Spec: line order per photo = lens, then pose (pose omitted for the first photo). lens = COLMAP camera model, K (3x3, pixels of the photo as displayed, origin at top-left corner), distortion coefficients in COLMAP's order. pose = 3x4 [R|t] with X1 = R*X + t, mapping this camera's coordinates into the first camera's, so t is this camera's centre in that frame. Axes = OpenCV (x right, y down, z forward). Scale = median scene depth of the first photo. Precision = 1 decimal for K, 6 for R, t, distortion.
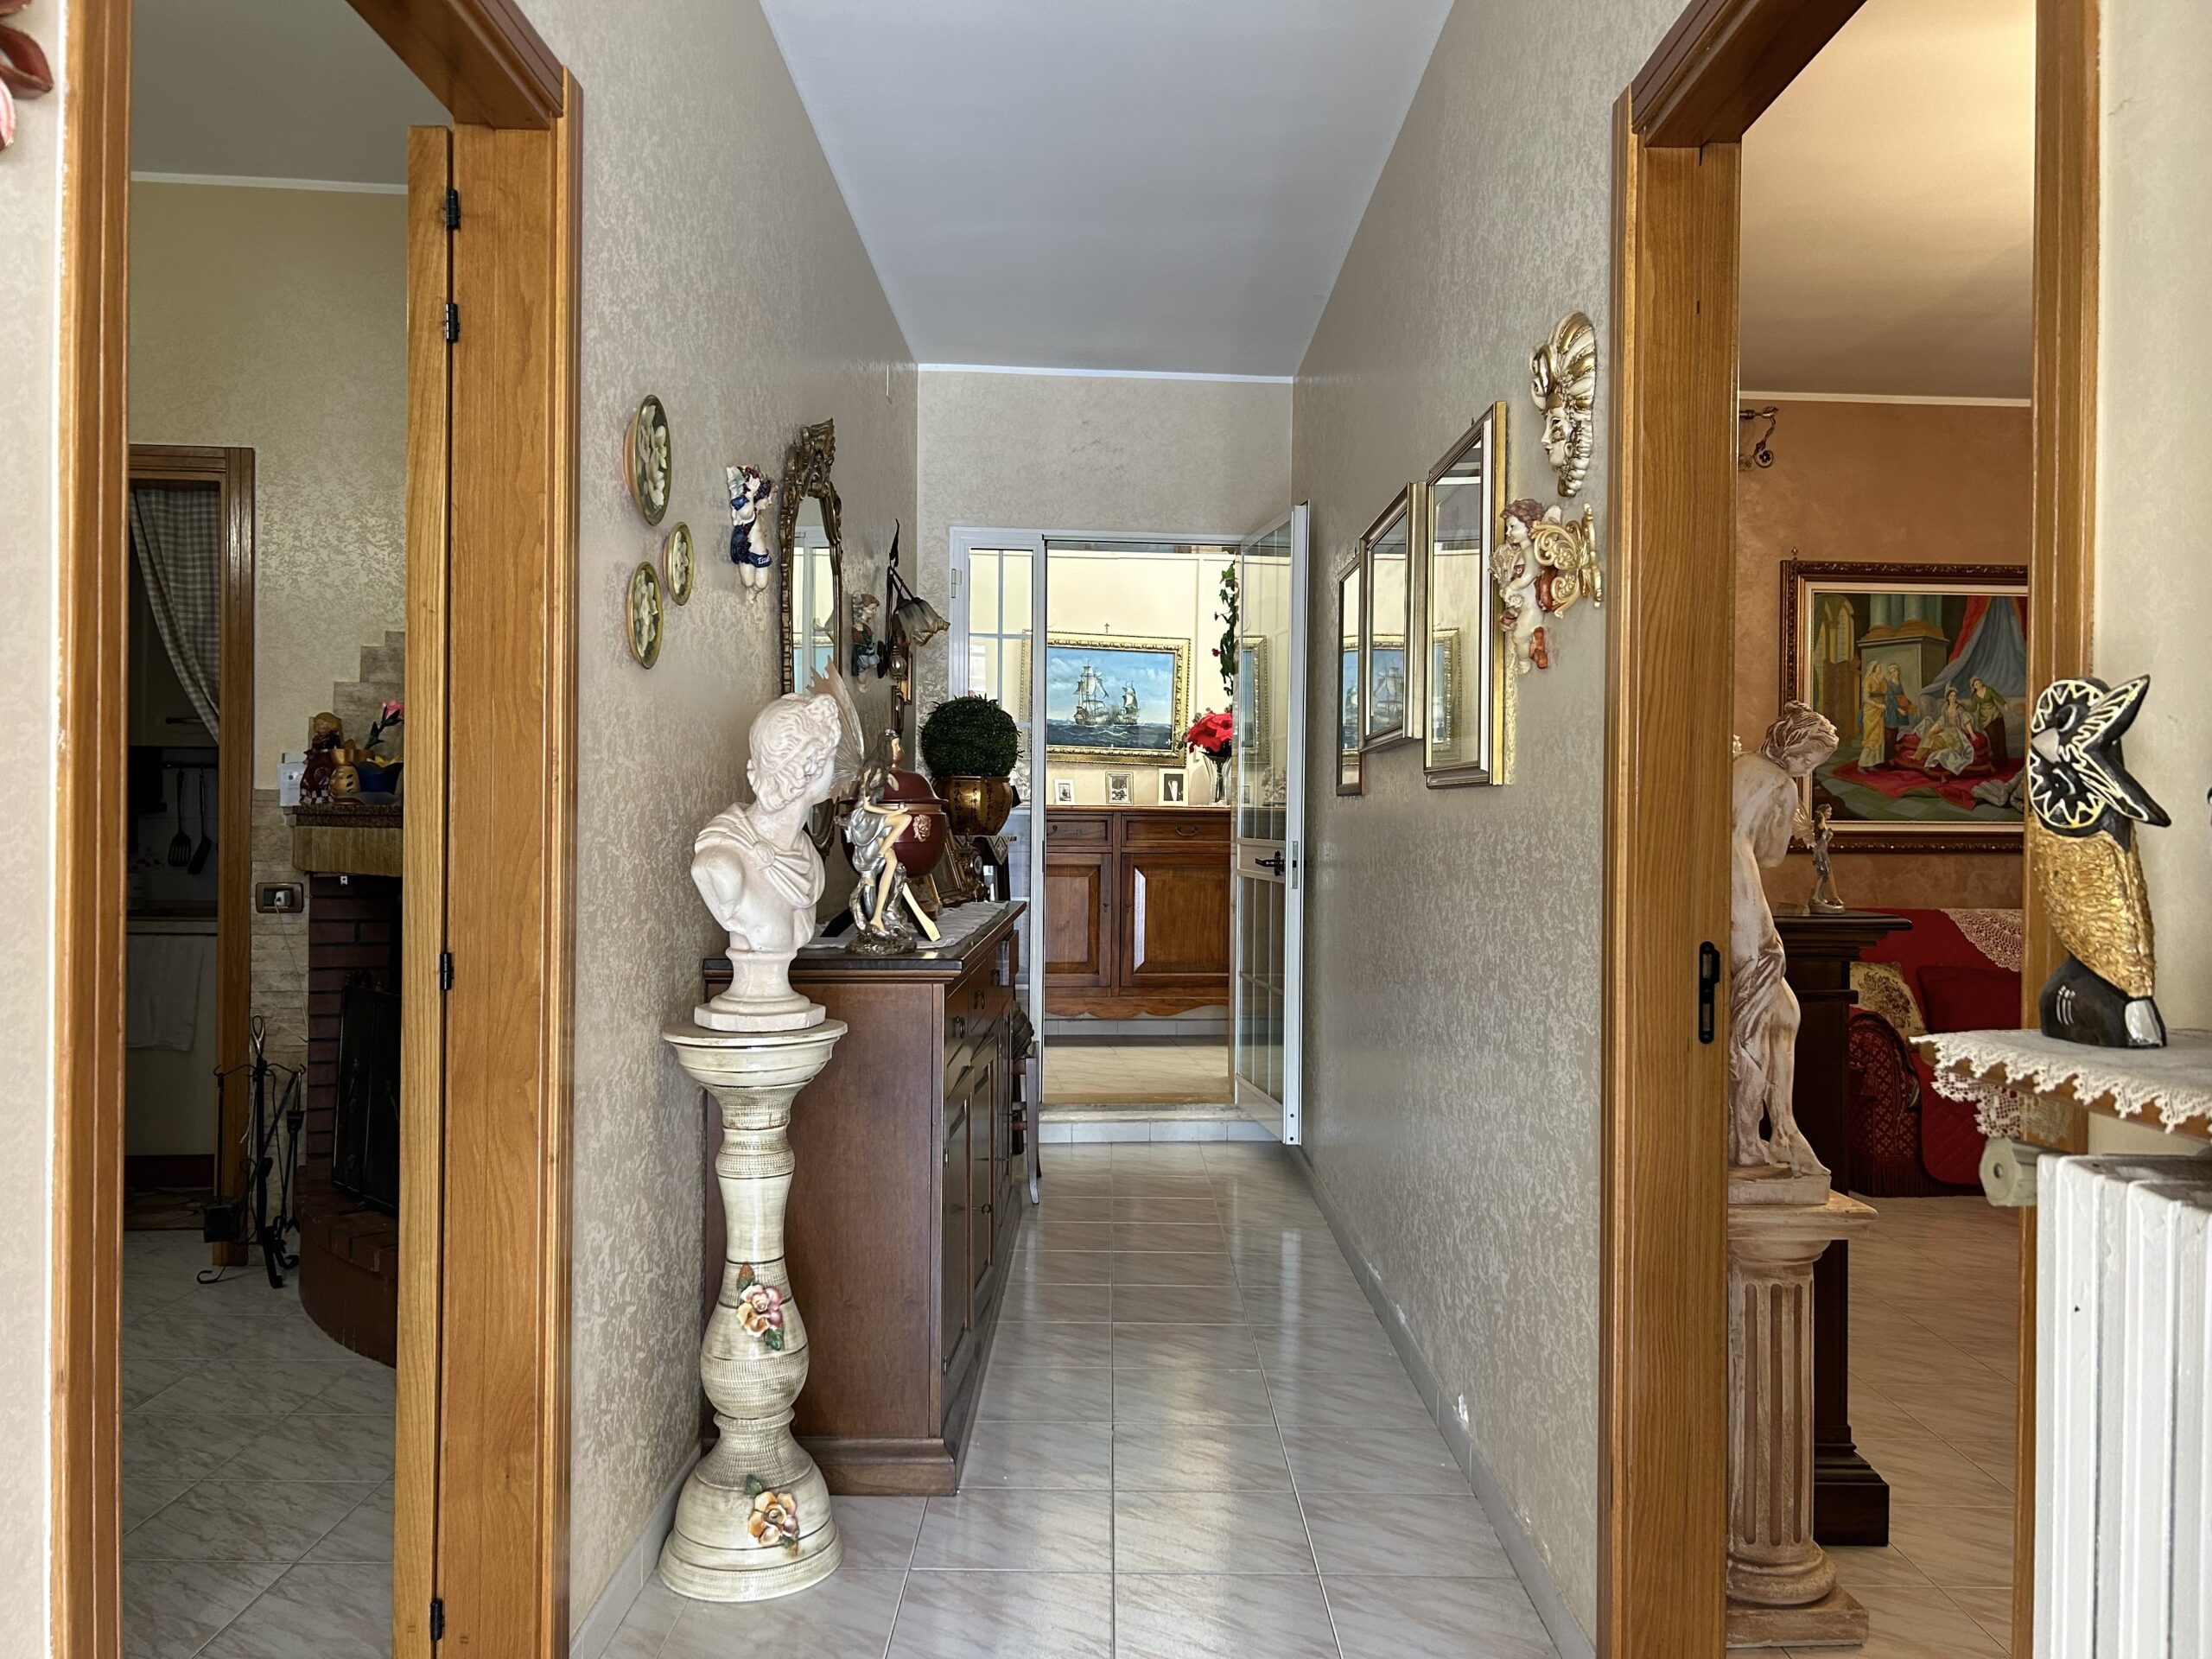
lens RADIAL K [[1665.9, 0, 1106.0], [0, 1665.9, 829.5], [0, 0, 1]] dist [0.066743, -0.084217]
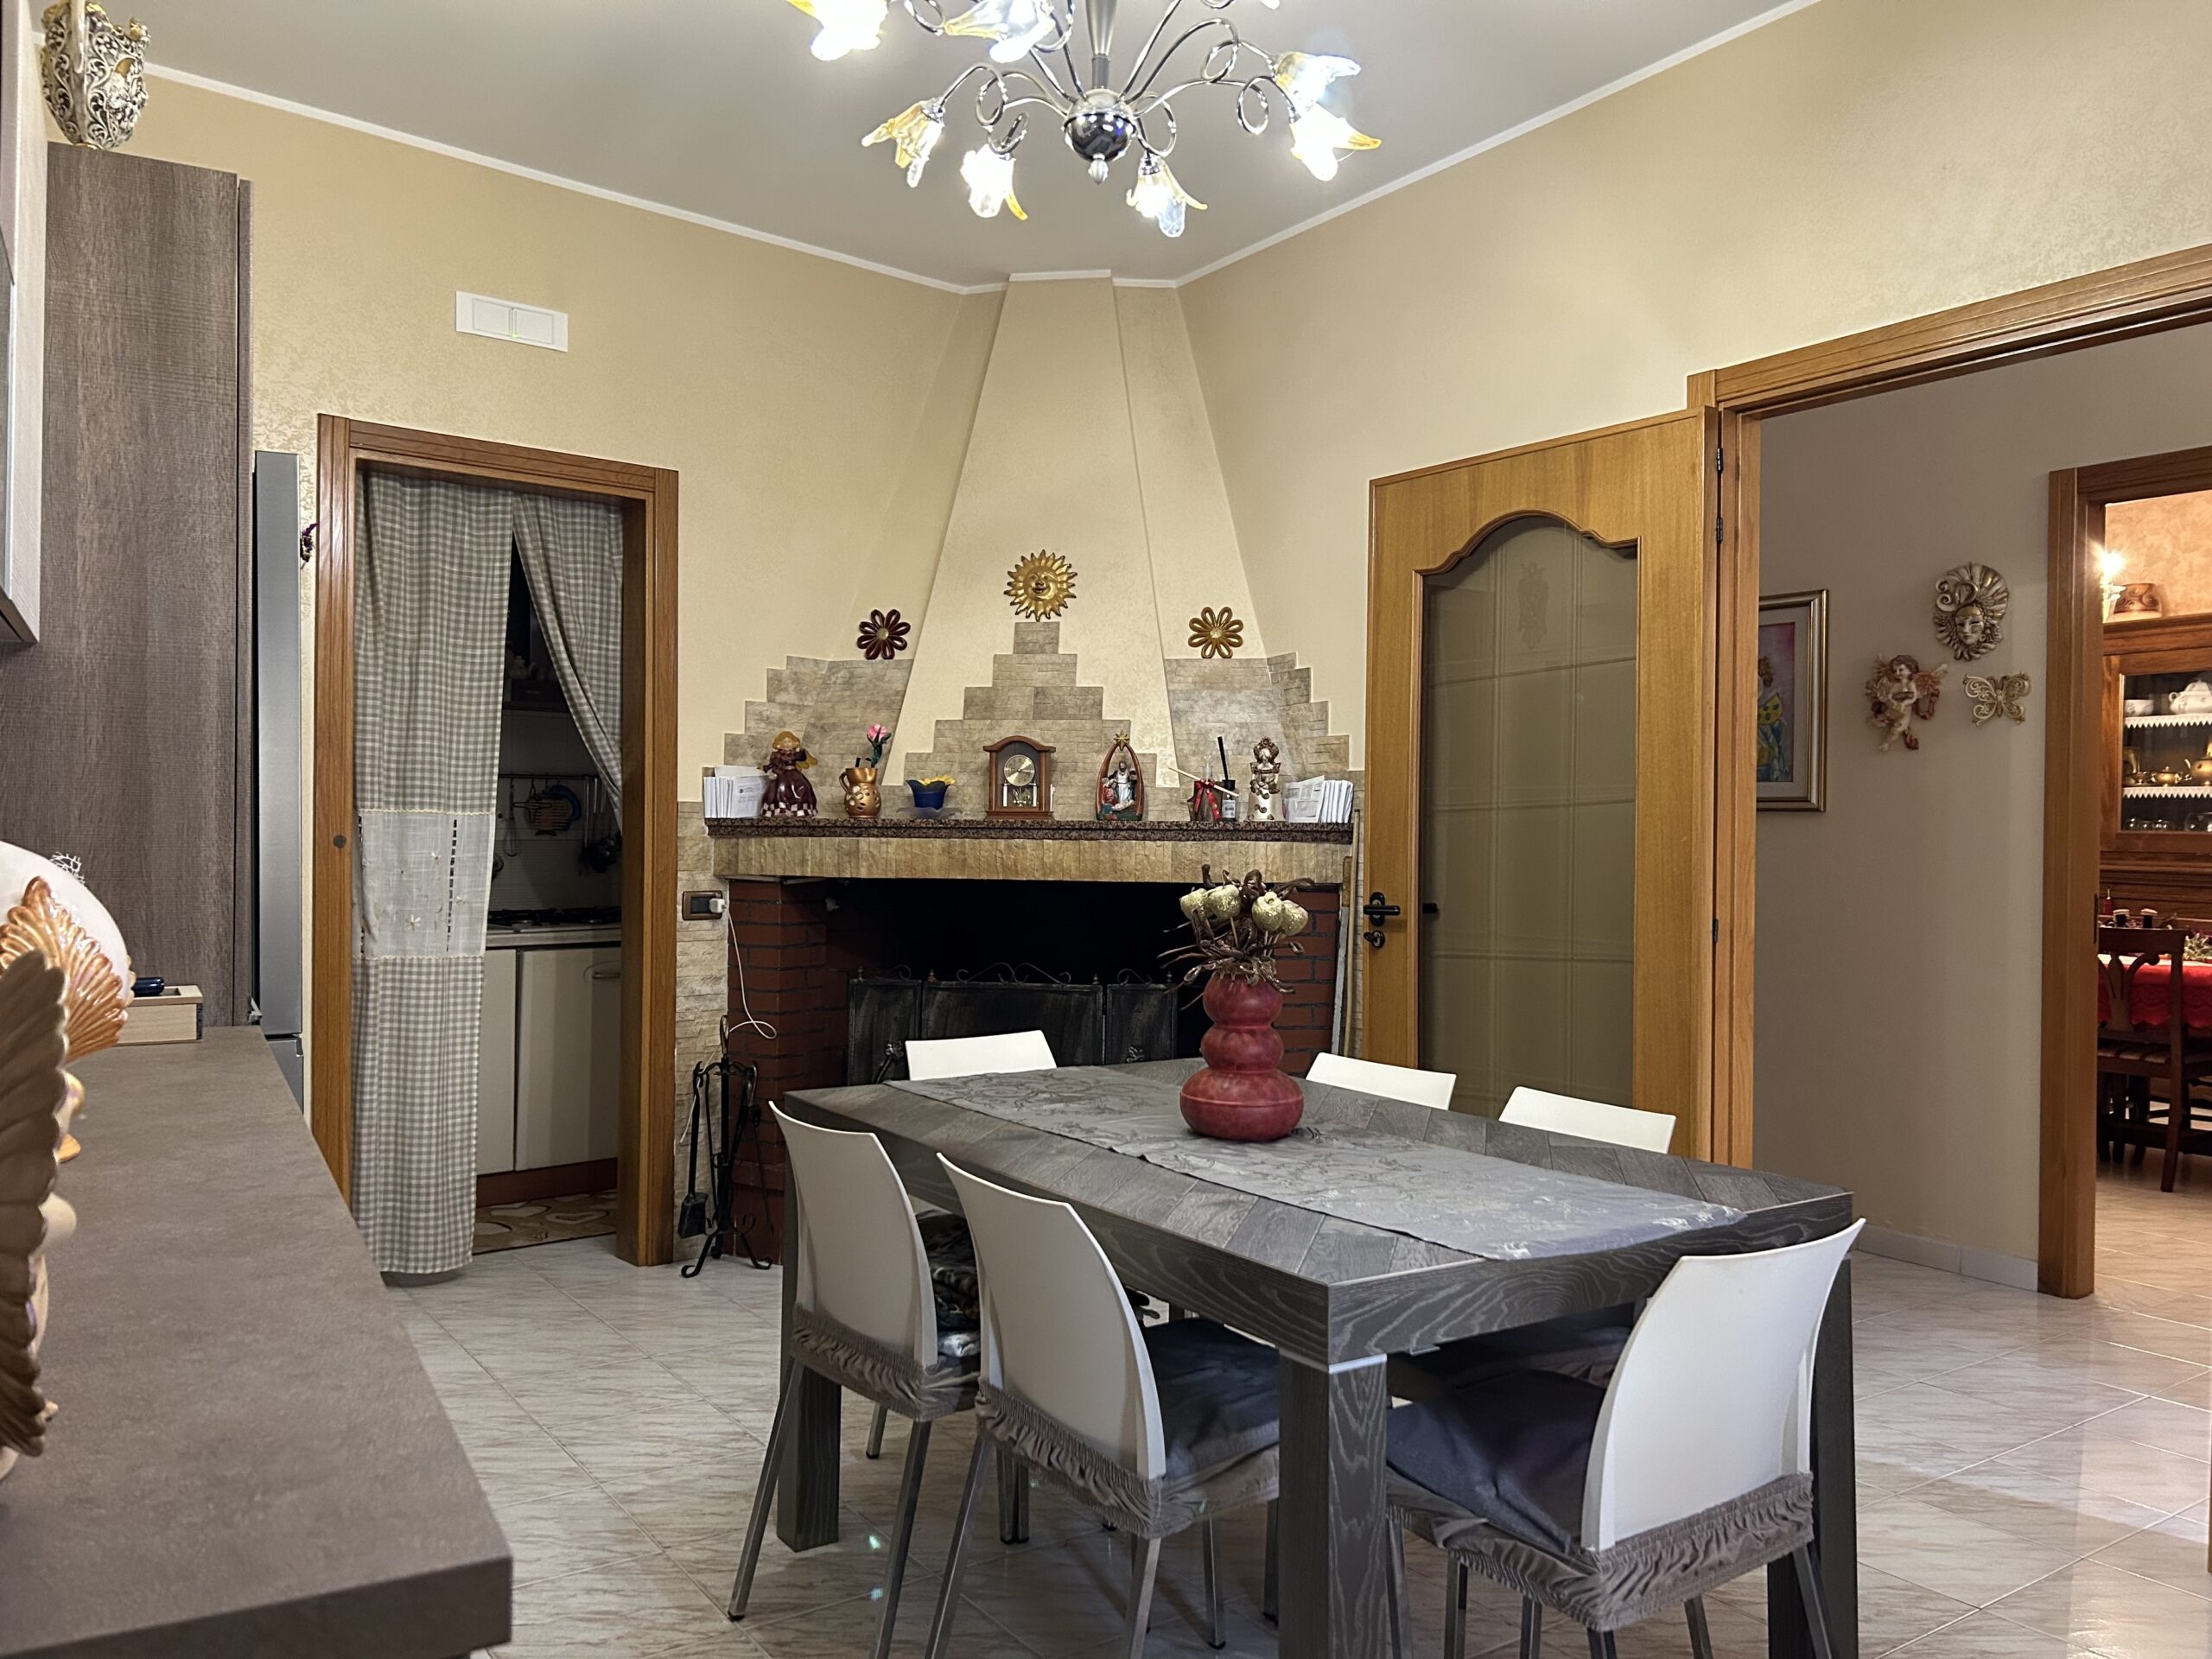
lens RADIAL K [[1645.5, 0, 1101.0], [0, 1645.5, 828.1], [0, 0, 1]] dist [0.089603, -0.106736]
pose [[0.821478, -0.002436, 0.570235, -0.595944], [0.001096, 0.999996, 0.002694, -0.006713], [-0.570240, -0.001588, 0.821477, 0.009408]]
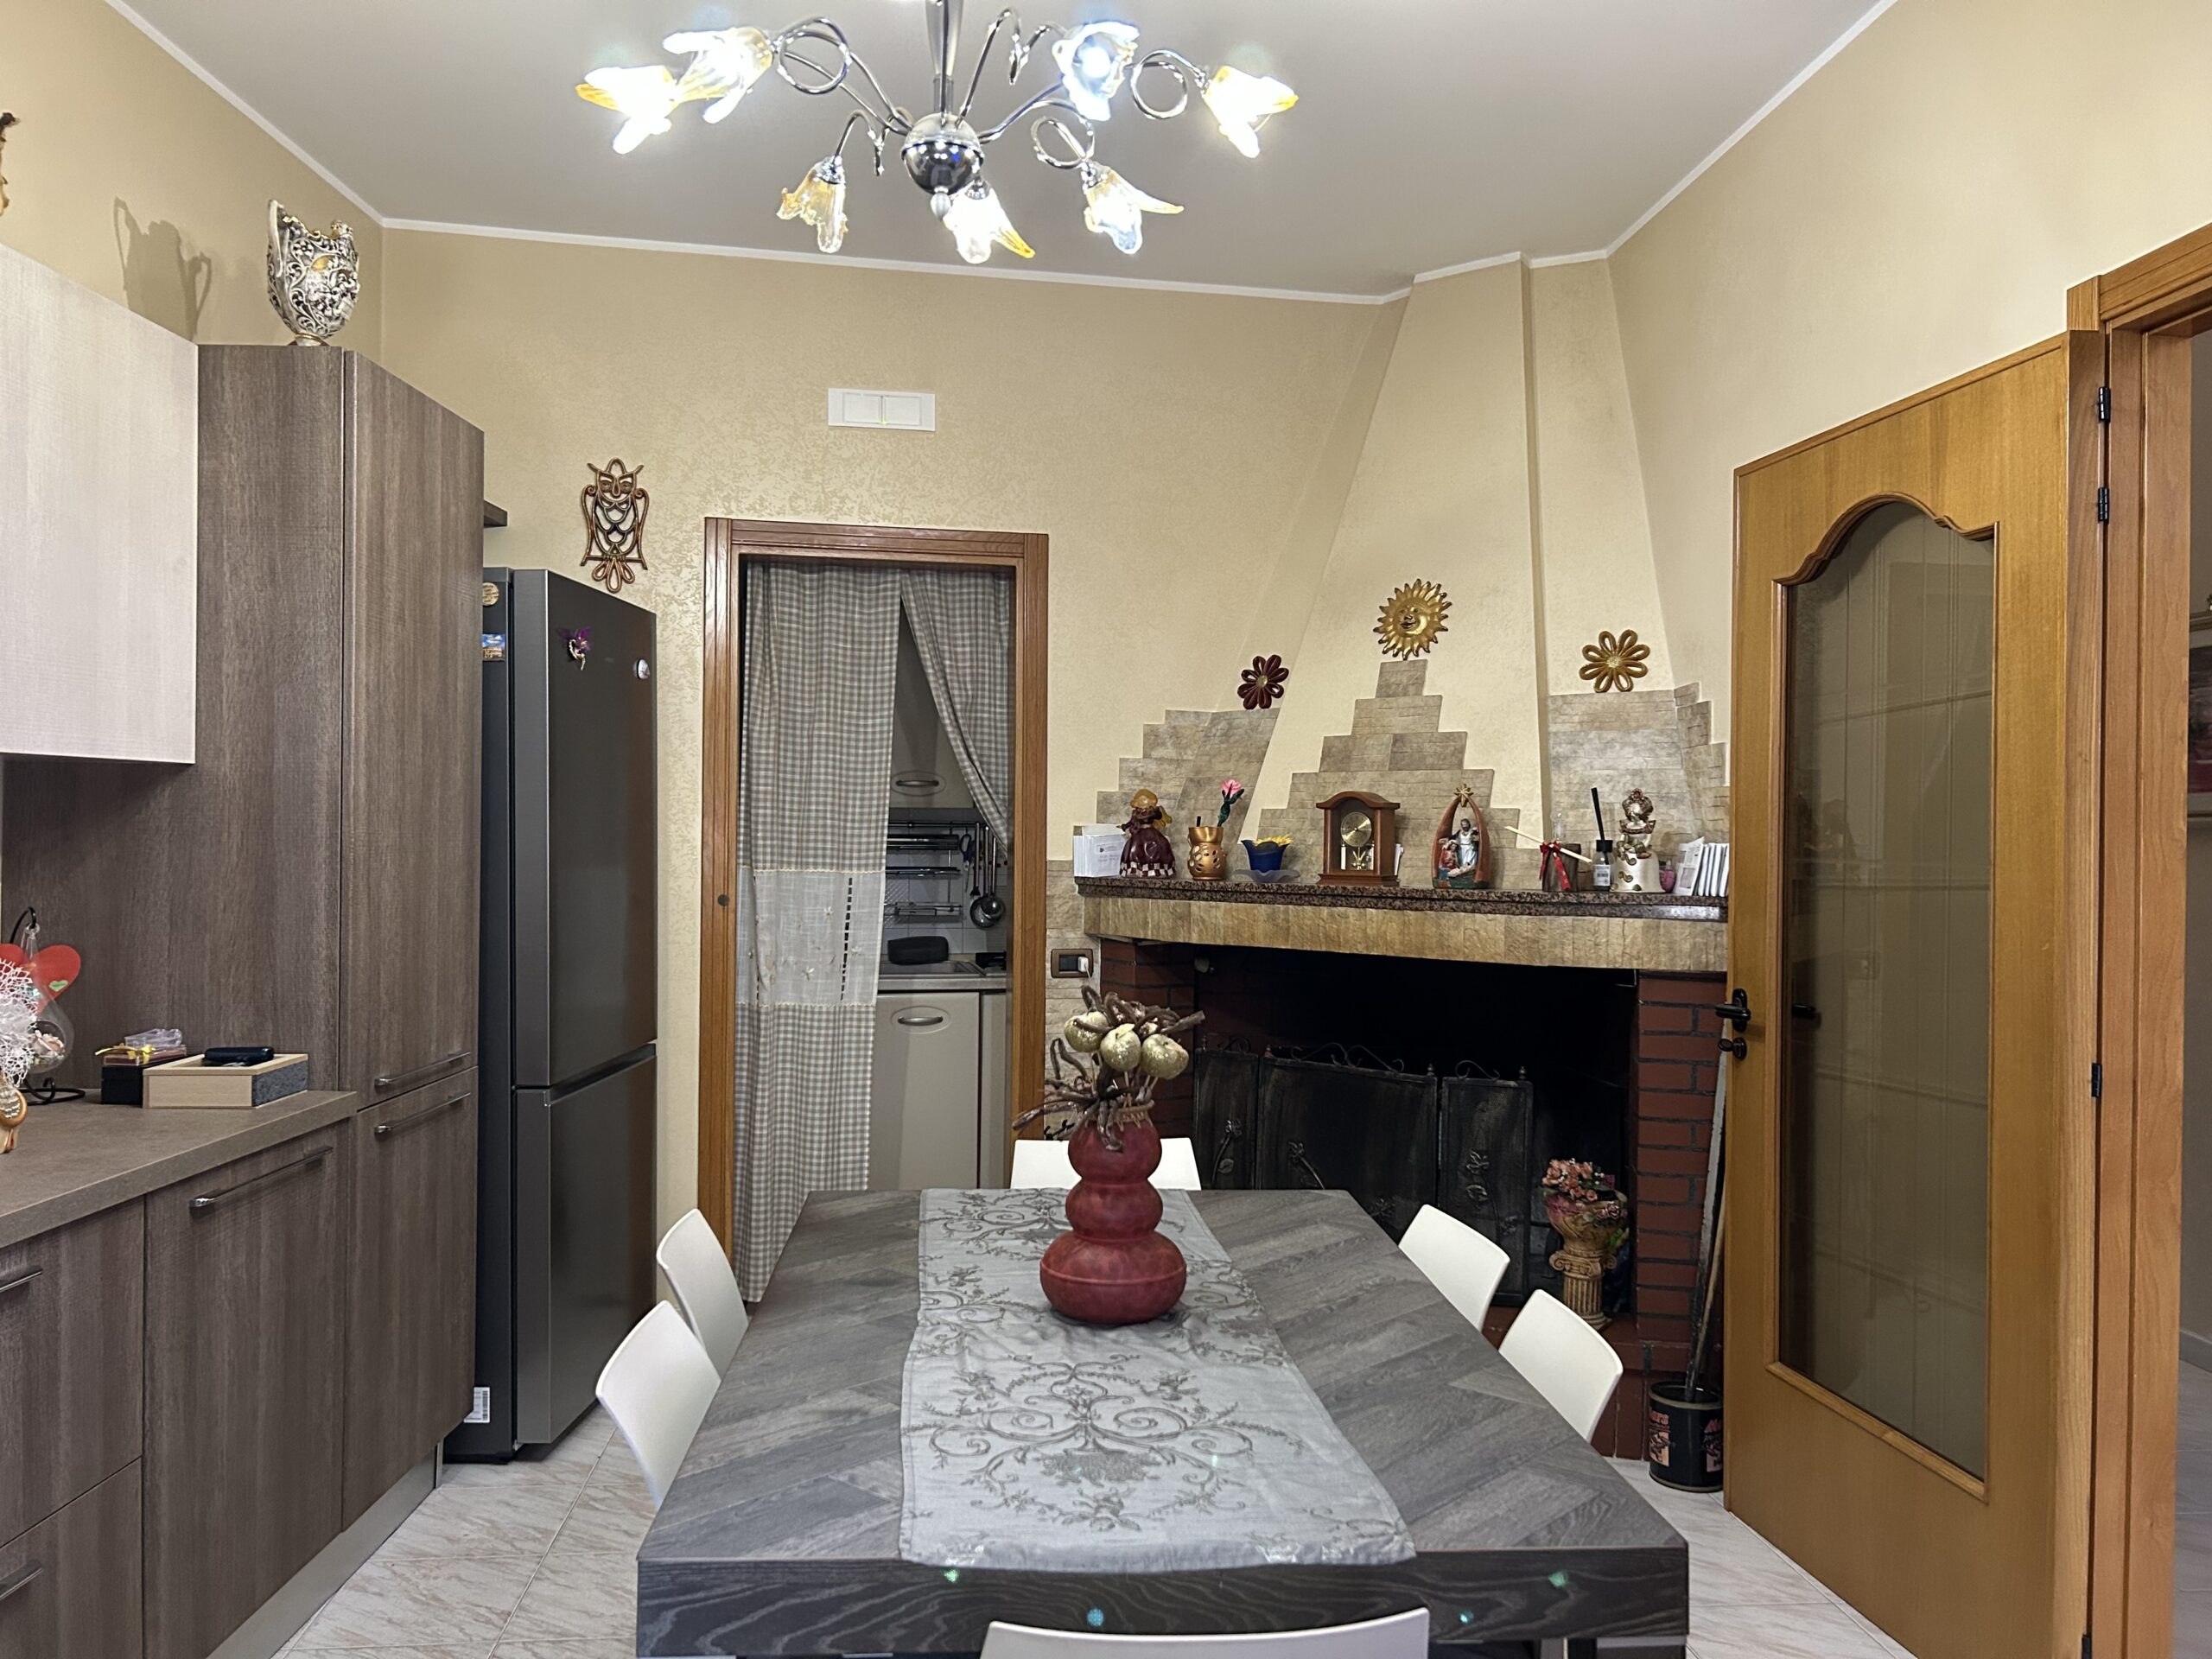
lens RADIAL K [[1649.7, 0, 1106.0], [0, 1649.7, 829.5], [0, 0, 1]] dist [0.084080, -0.112885]
pose [[0.995590, -0.000810, 0.093803, -0.385990], [0.001111, 0.999994, -0.003154, -0.026970], [-0.093800, 0.003245, 0.995586, -0.017151]]
